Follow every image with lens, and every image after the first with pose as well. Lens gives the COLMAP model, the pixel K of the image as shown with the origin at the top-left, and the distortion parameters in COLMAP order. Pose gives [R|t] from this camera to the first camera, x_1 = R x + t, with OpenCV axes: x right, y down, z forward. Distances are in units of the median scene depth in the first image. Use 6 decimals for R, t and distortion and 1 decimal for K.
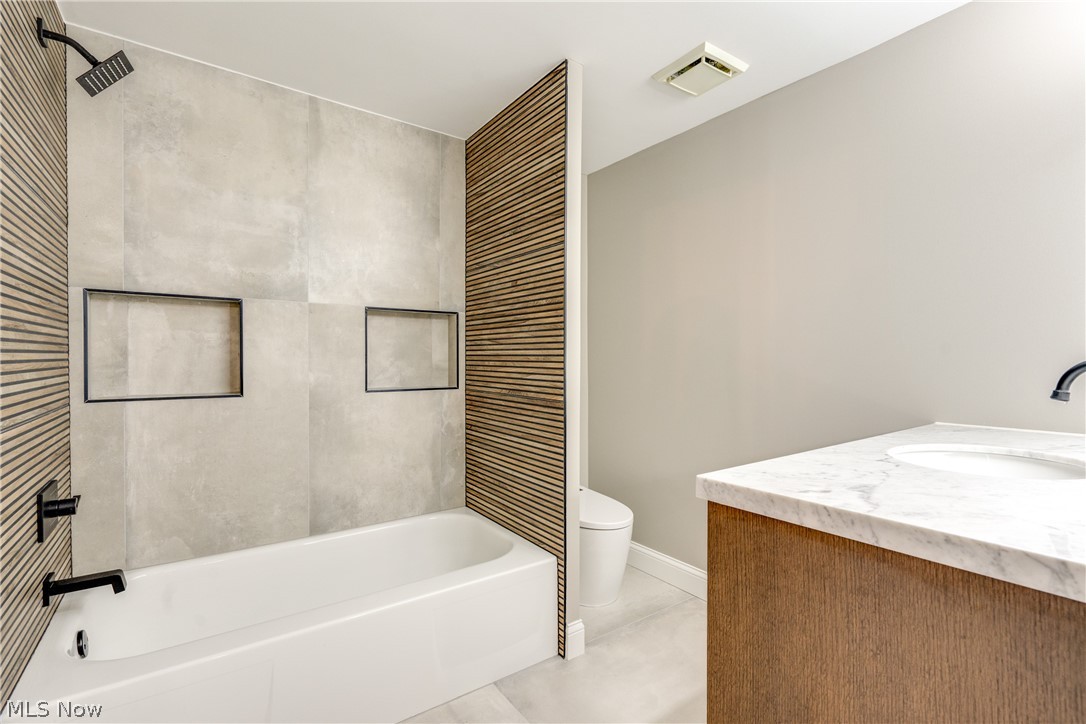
lens RADIAL K [[480.9, 0, 512.8], [0, 480.9, 362.0], [0, 0, 1]] dist [-0.002584, -0.000328]
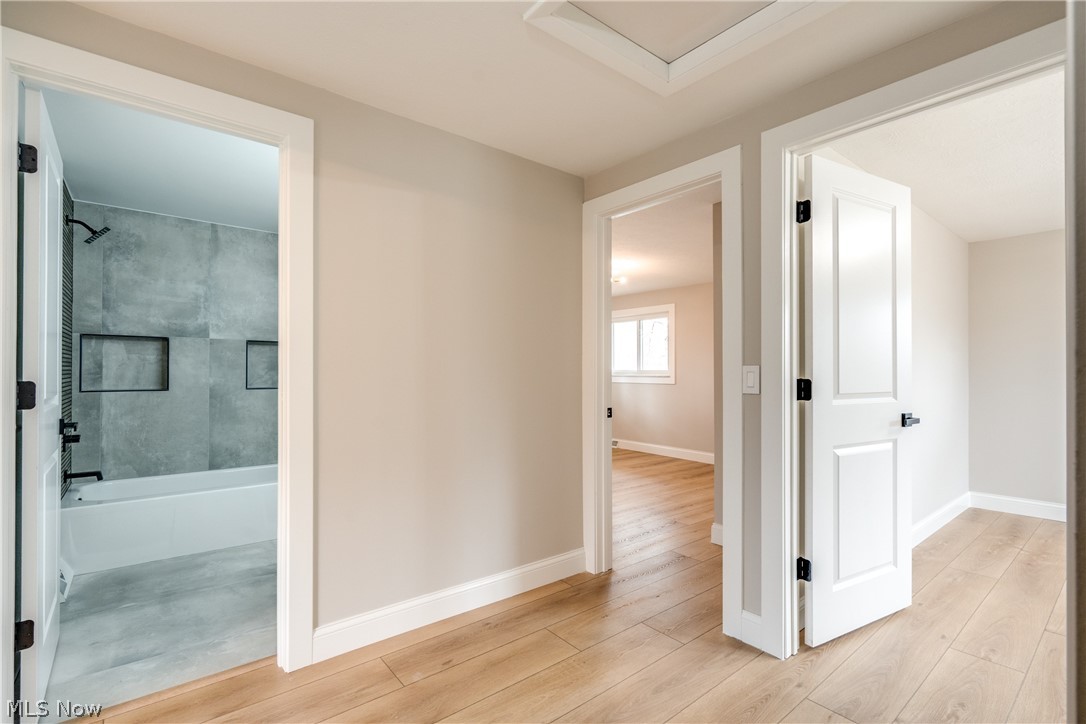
lens RADIAL K [[494.4, 0, 542.5], [0, 494.4, 365.0], [0, 0, 1]] dist [-0.003414, 0.000543]
pose [[0.995352, 0.001493, 0.096292, 0.686506], [0.000435, 0.999800, -0.019999, 0.013268], [-0.096303, 0.019947, 0.995152, -1.027386]]
